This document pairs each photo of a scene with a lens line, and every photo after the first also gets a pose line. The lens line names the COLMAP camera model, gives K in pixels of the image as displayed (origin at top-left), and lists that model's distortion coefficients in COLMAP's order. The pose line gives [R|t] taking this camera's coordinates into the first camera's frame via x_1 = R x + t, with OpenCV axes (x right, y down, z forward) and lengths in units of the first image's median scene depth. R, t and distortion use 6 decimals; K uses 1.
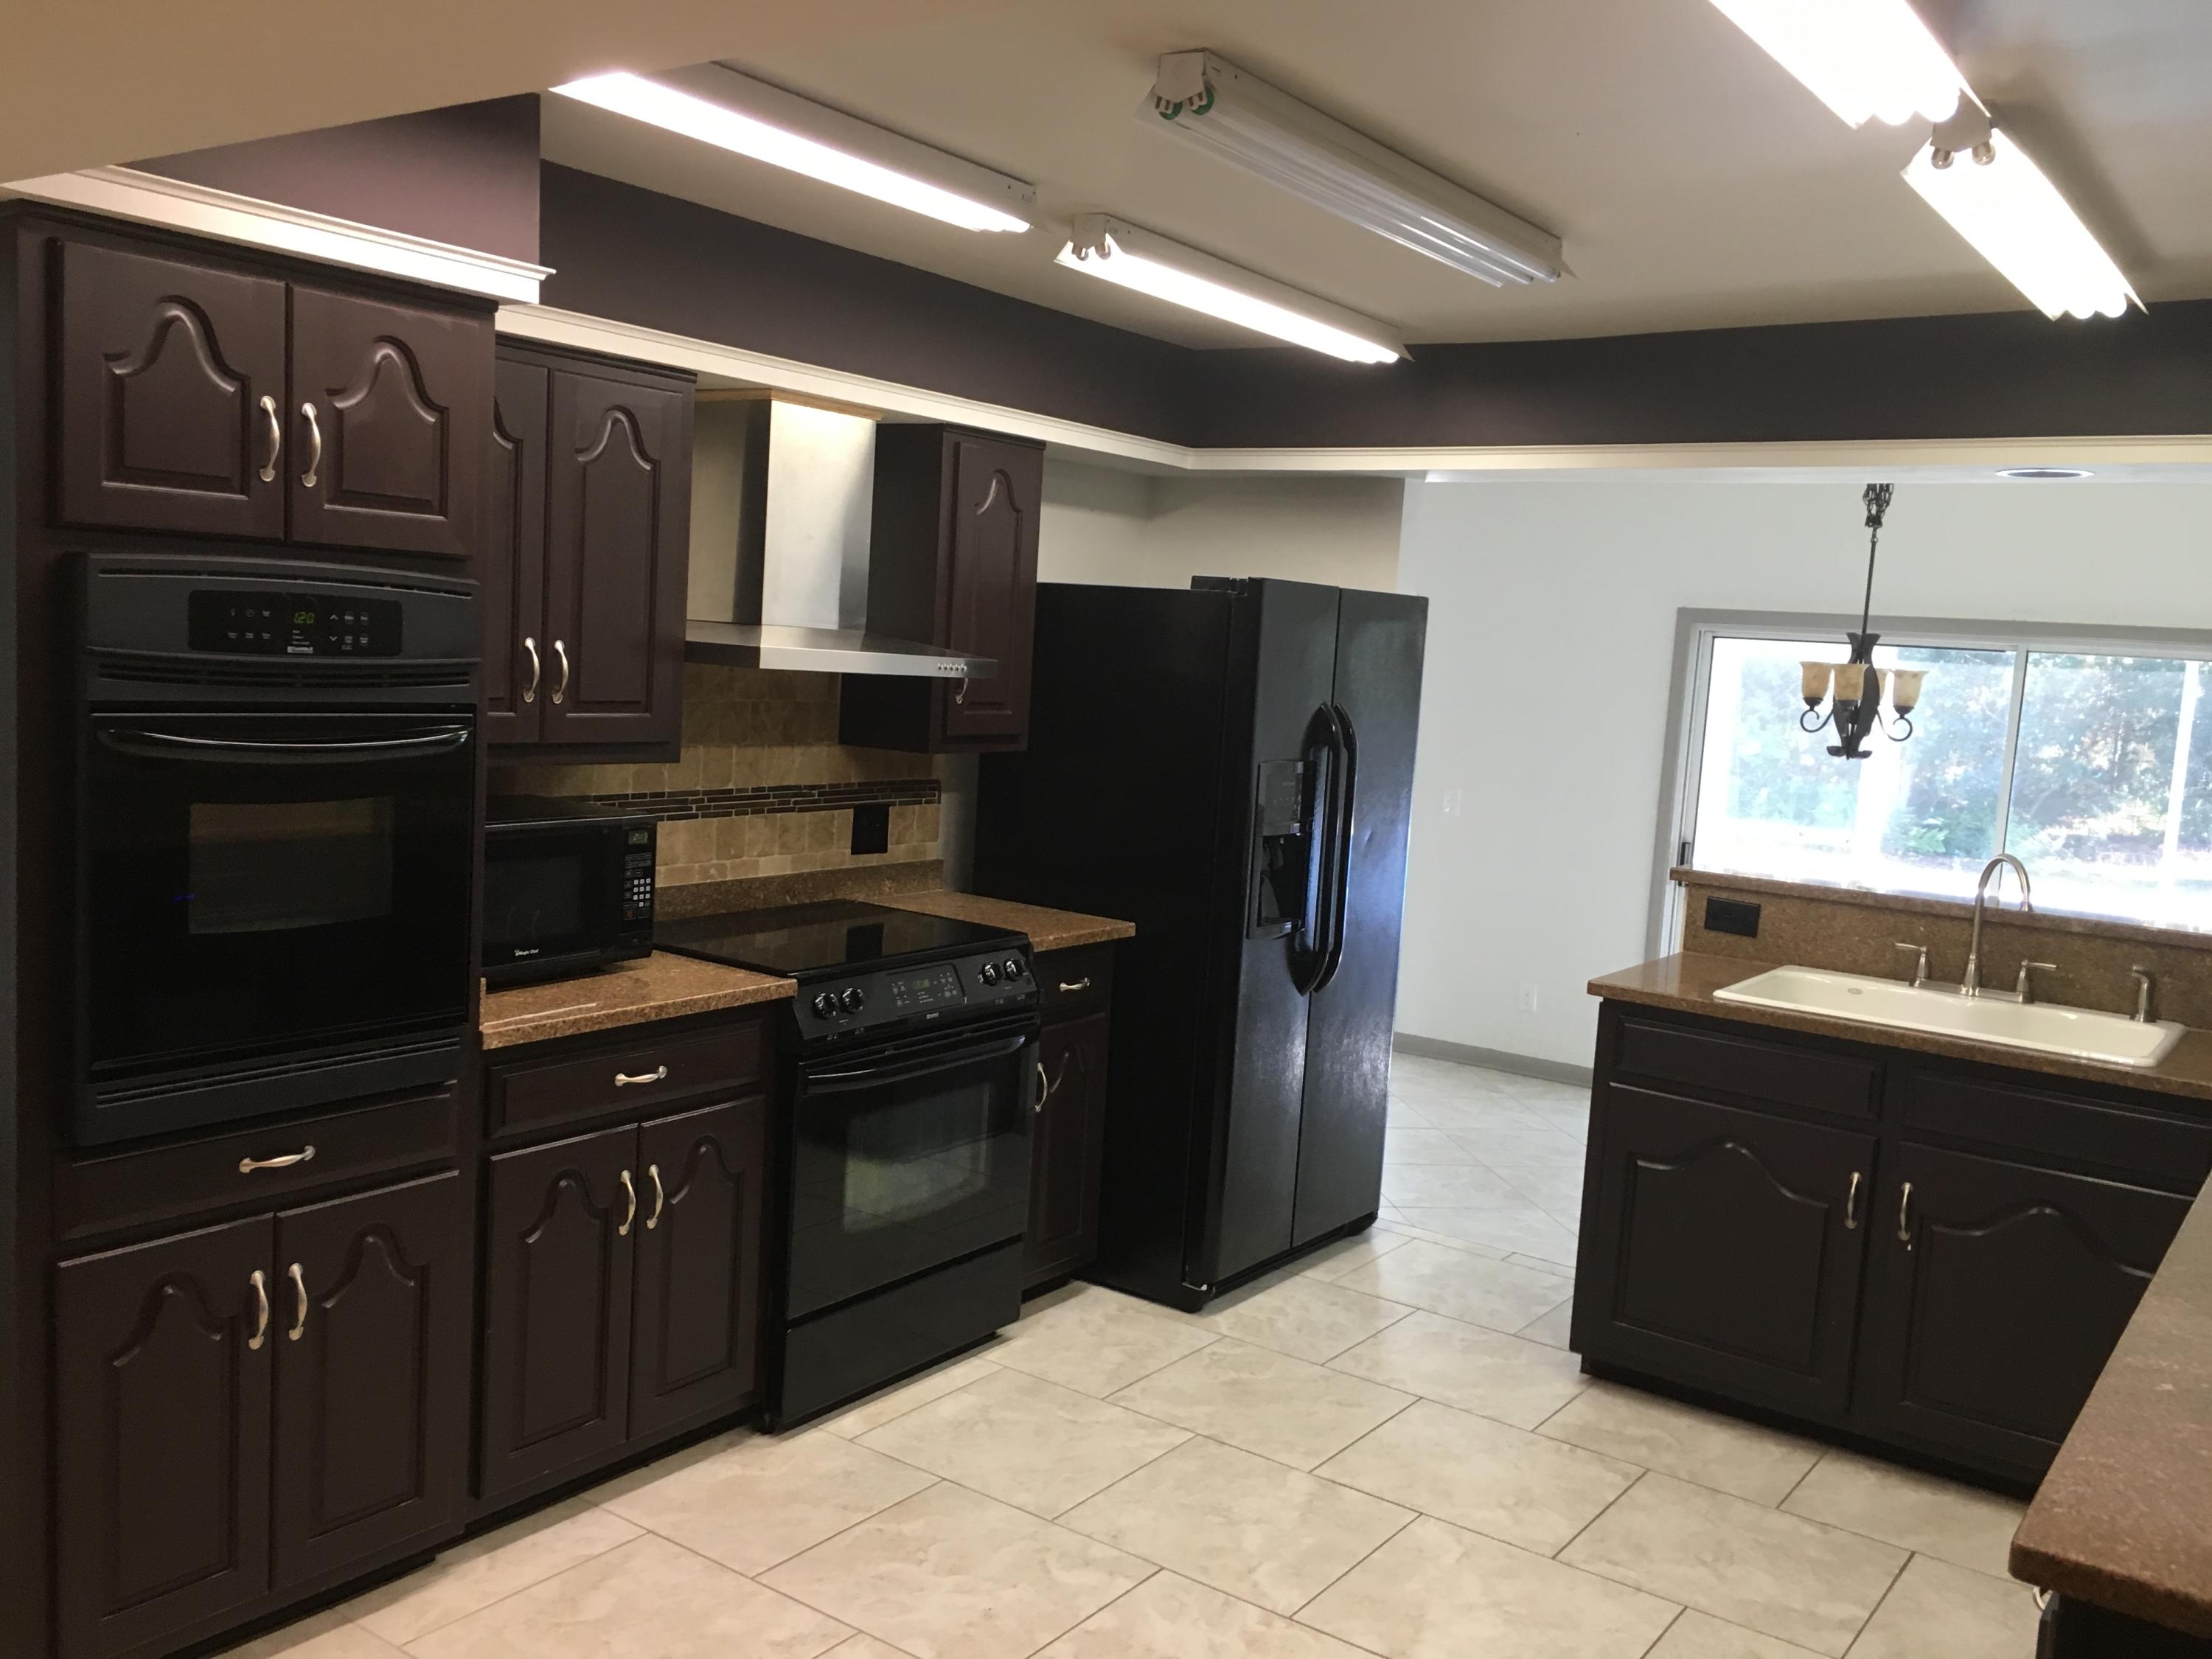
lens RADIAL K [[1893.1, 0, 1103.6], [0, 1893.1, 829.1], [0, 0, 1]] dist [0.050632, -0.020971]
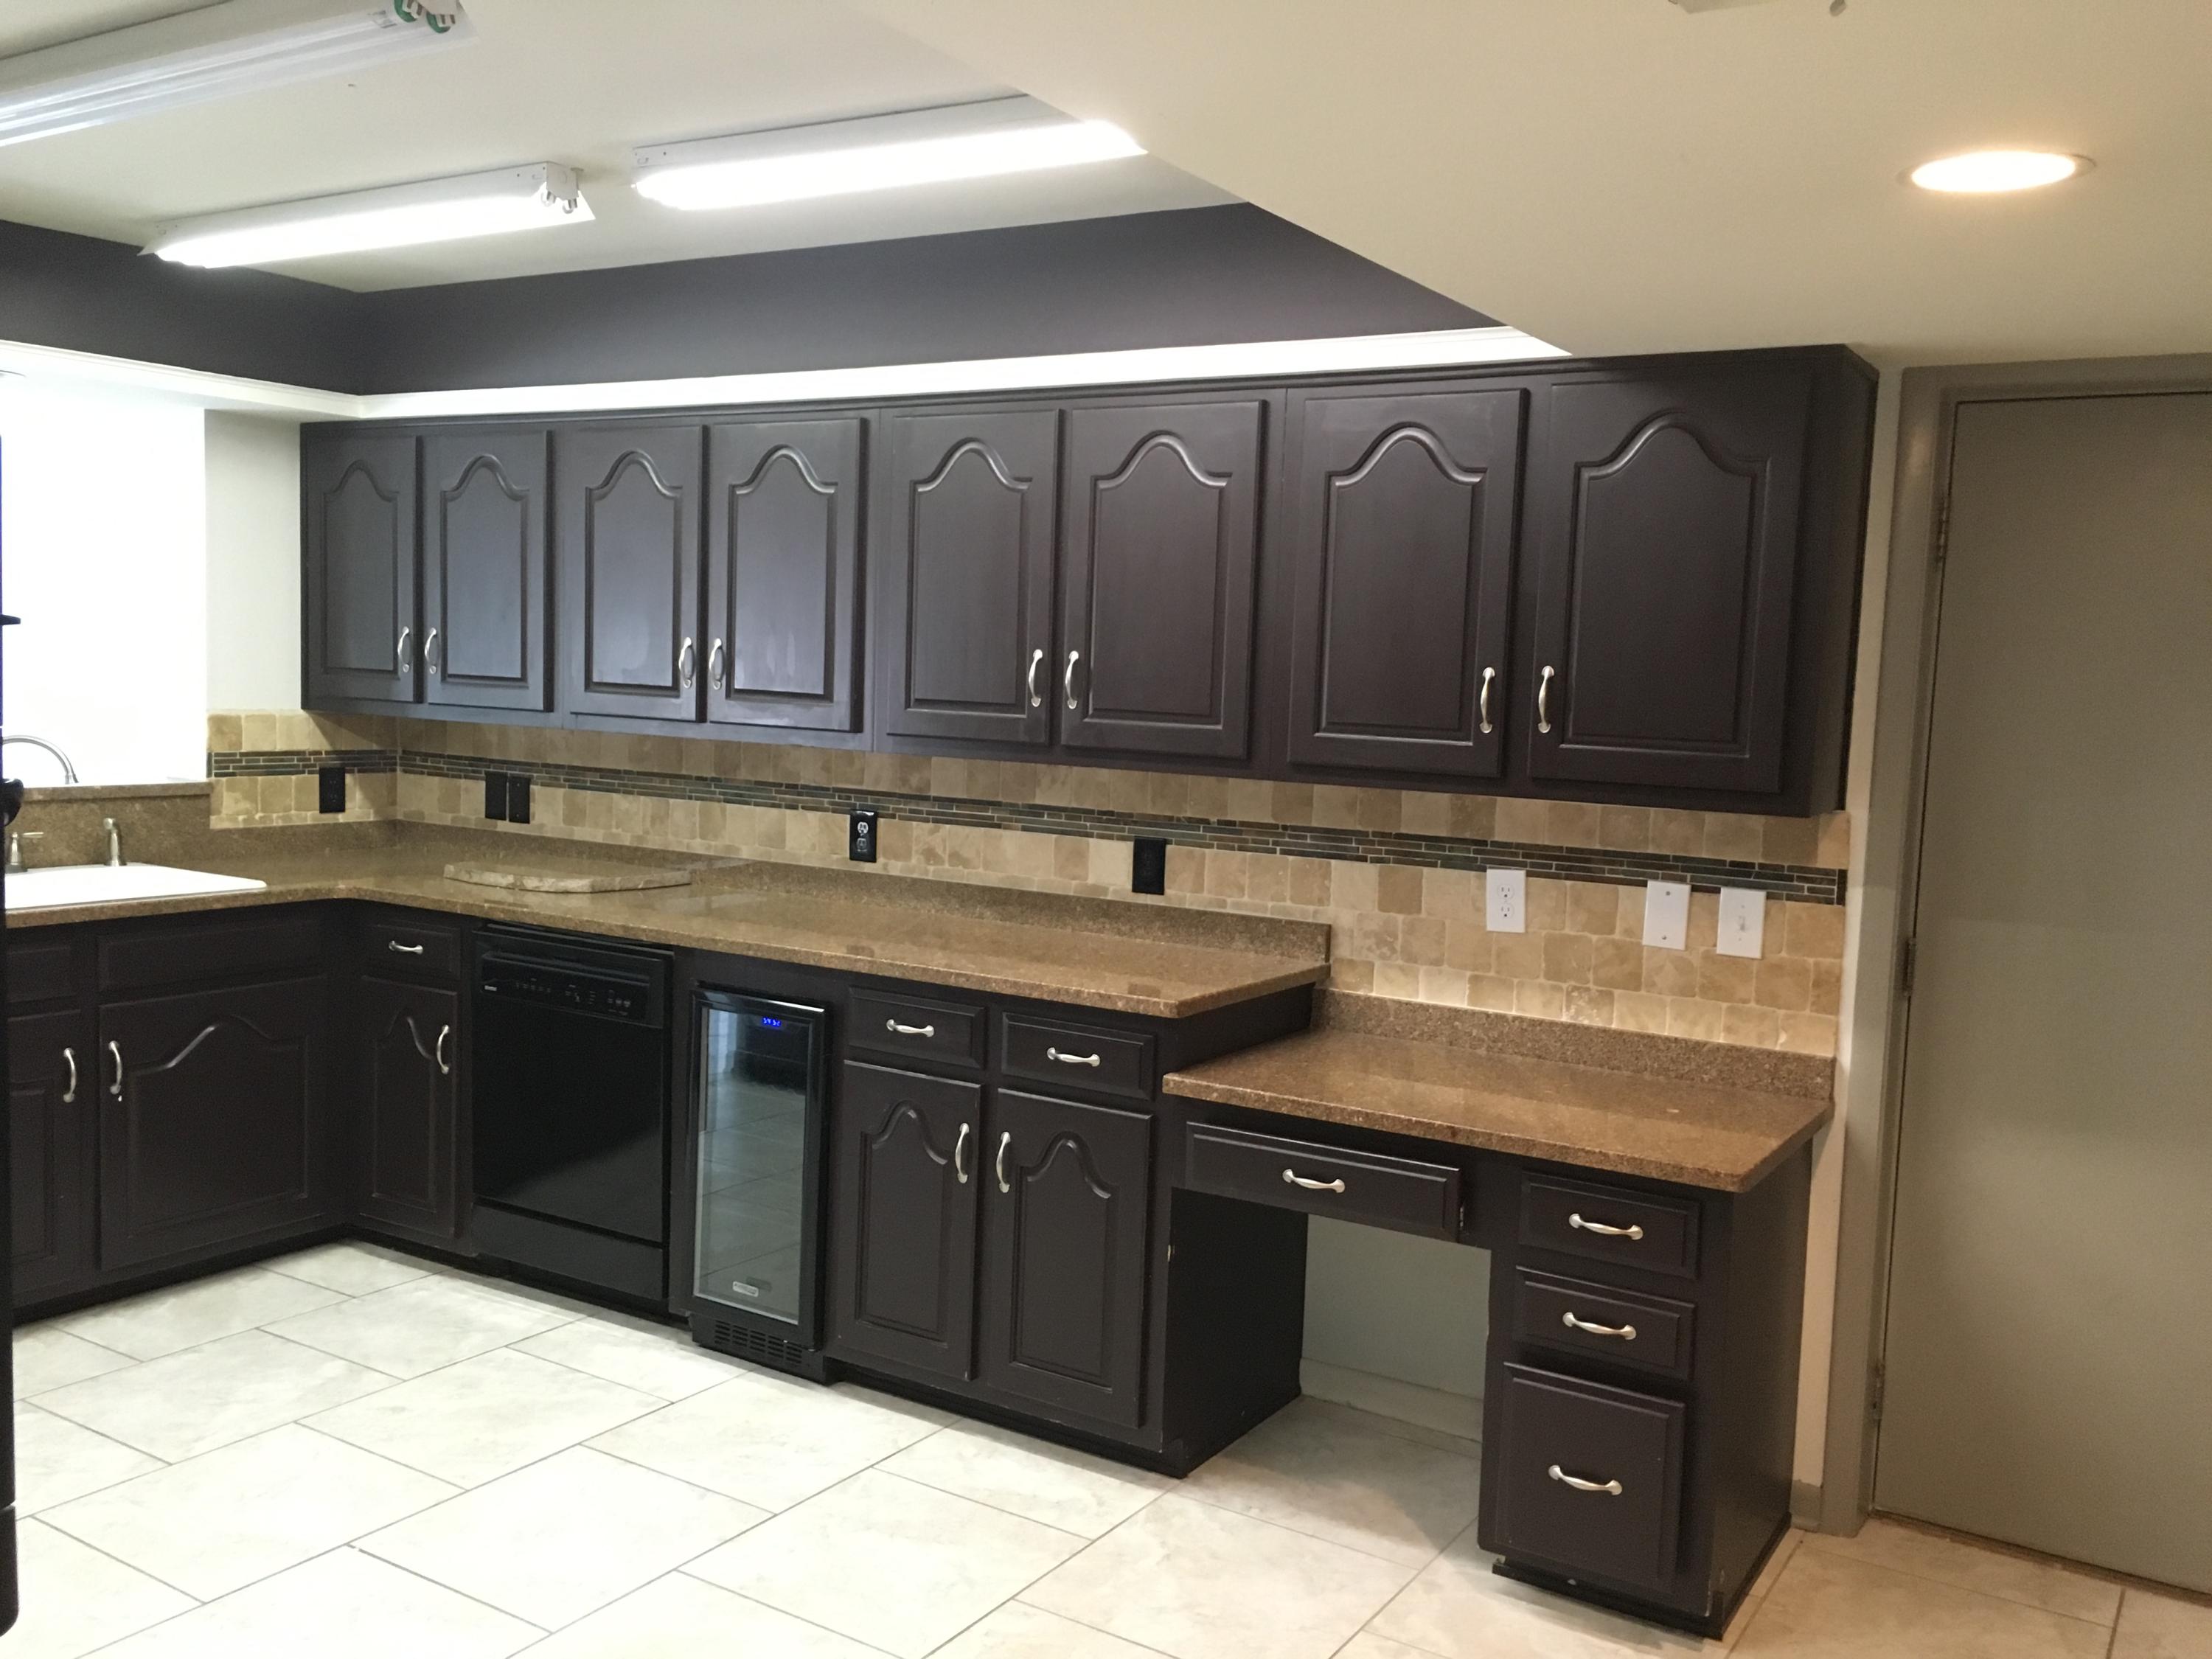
lens RADIAL K [[1893.1, 0, 1103.8], [0, 1893.1, 833.4], [0, 0, 1]] dist [0.050632, -0.020971]
pose [[-0.047658, -0.150678, 0.987434, -0.666096], [0.071704, 0.985490, 0.153842, -0.057963], [-0.996287, 0.078135, -0.036162, 0.476939]]
